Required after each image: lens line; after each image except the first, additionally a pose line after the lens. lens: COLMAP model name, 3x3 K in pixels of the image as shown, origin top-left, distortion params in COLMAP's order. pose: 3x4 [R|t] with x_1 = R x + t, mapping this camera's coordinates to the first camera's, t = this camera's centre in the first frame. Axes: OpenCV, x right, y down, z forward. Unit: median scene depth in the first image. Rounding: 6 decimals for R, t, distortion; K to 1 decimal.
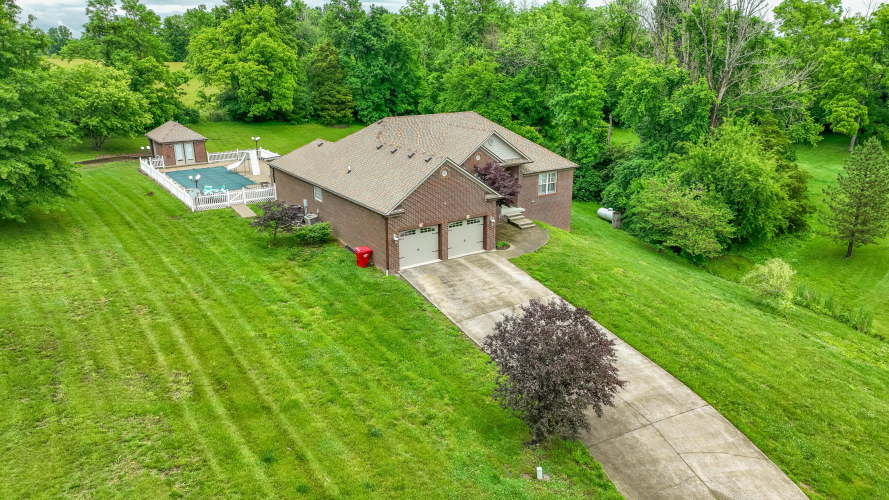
lens RADIAL K [[624.7, 0, 447.6], [0, 624.7, 244.8], [0, 0, 1]] dist [0.004973, 0.010992]
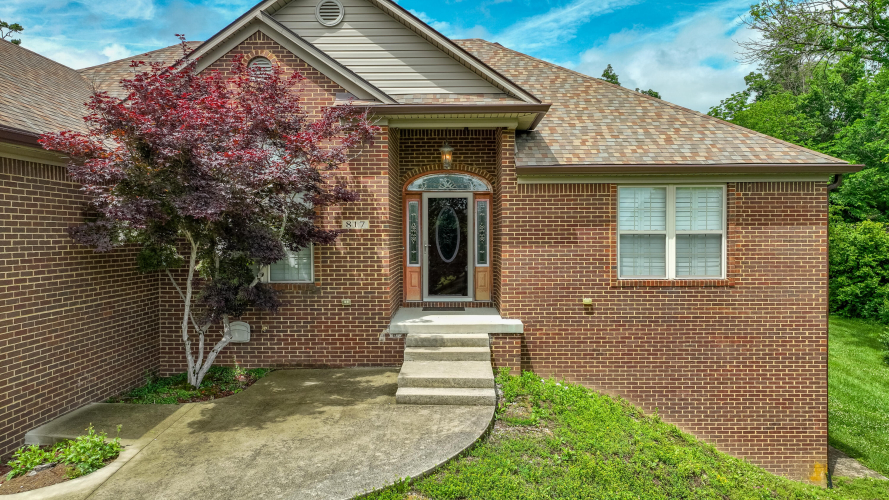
lens RADIAL K [[624.7, 0, 447.6], [0, 624.7, 244.8], [0, 0, 1]] dist [0.004973, 0.010992]
pose [[0.823448, 0.007758, -0.567339, 0.128974], [-0.169146, 0.957798, -0.232405, -0.015643], [0.541594, 0.287337, 0.790009, 0.452603]]
